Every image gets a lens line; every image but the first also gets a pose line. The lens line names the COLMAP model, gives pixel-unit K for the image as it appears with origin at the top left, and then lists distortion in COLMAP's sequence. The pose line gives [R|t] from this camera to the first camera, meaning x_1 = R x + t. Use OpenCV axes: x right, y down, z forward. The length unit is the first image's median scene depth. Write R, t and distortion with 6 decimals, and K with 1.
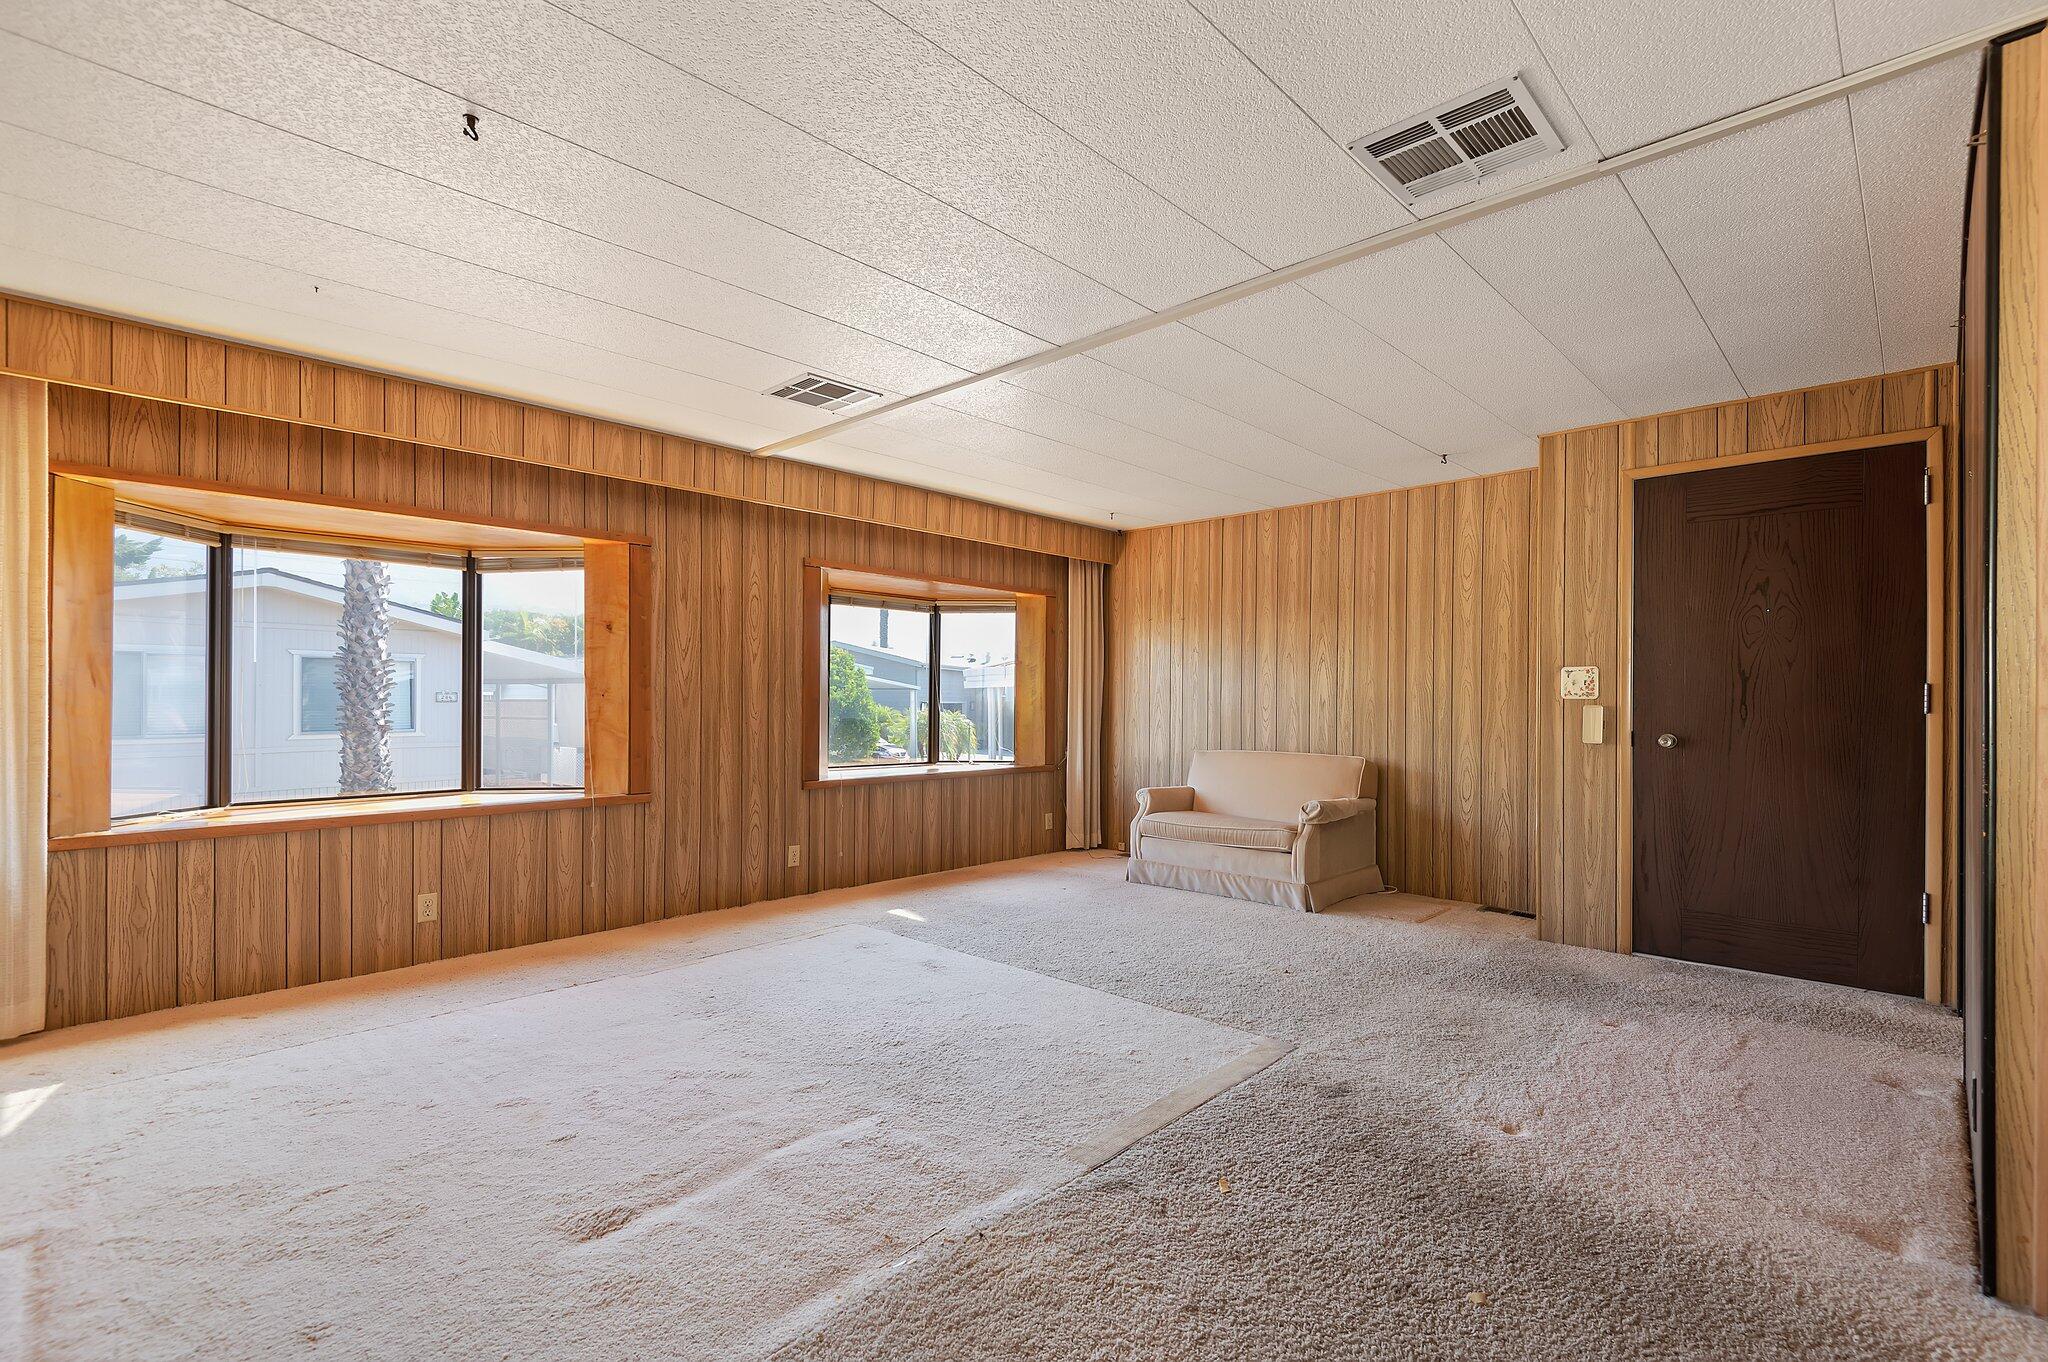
lens RADIAL K [[930.4, 0, 1043.2], [0, 930.4, 702.9], [0, 0, 1]] dist [0.023034, -0.007069]
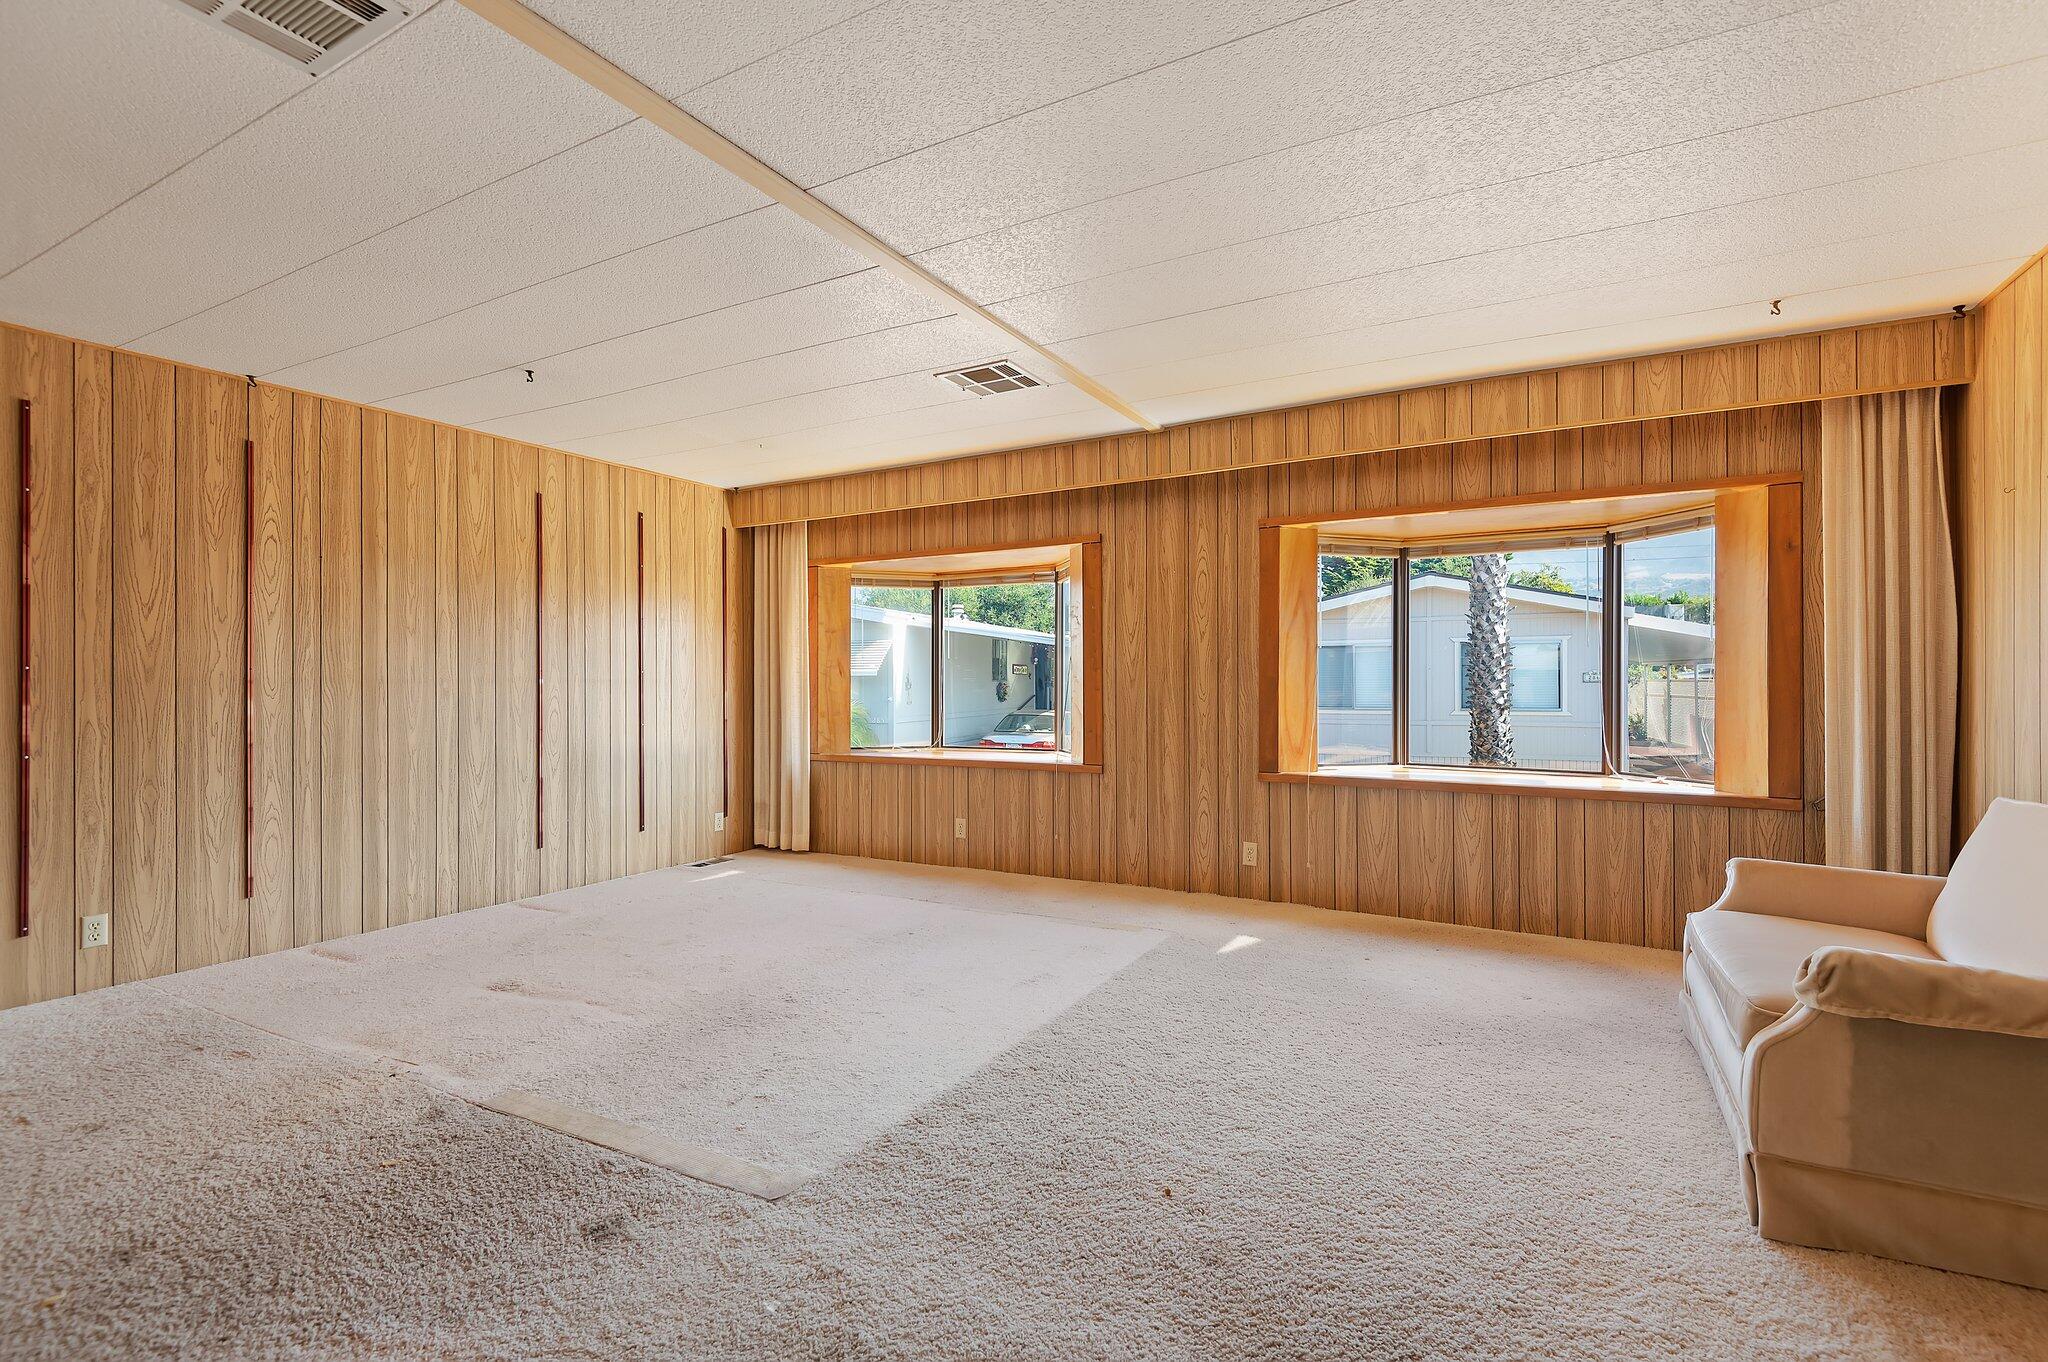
lens RADIAL K [[930.4, 0, 1033.3], [0, 930.4, 671.4], [0, 0, 1]] dist [0.023034, -0.007069]
pose [[0.242539, -0.014017, -0.970040, 0.550448], [0.002093, 0.999901, -0.013925, 0.000803], [0.970139, 0.001347, 0.242544, 0.578961]]
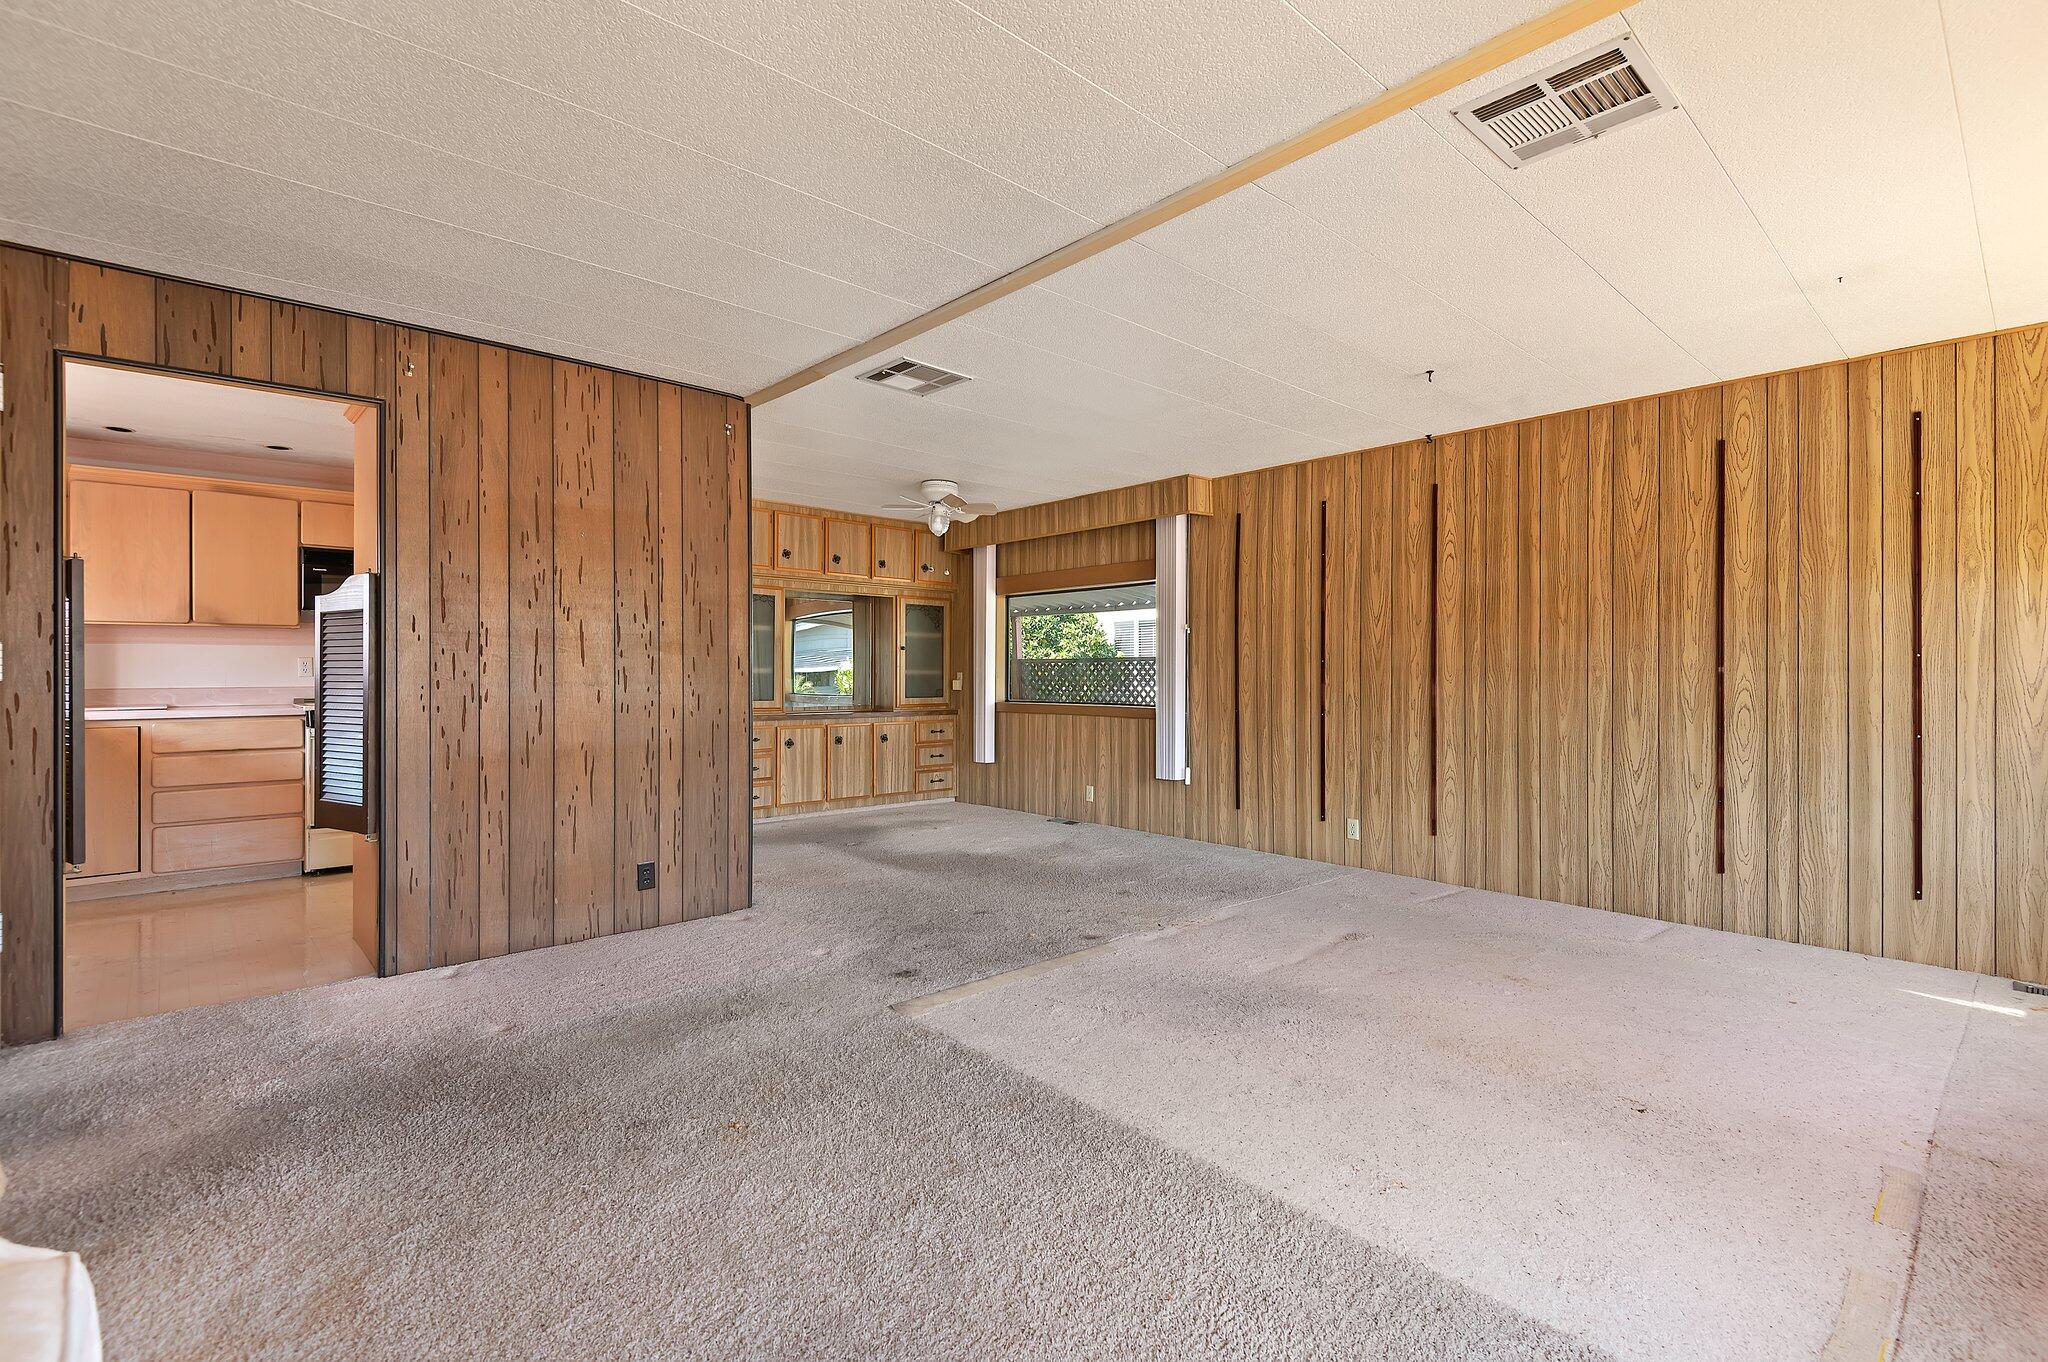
lens RADIAL K [[930.4, 0, 1034.5], [0, 930.4, 671.6], [0, 0, 1]] dist [0.023034, -0.007069]
pose [[-0.997742, -0.005376, 0.066944, 0.027468], [-0.005141, 0.999980, 0.003694, -0.002061], [-0.066963, 0.003342, -0.997750, 1.142190]]
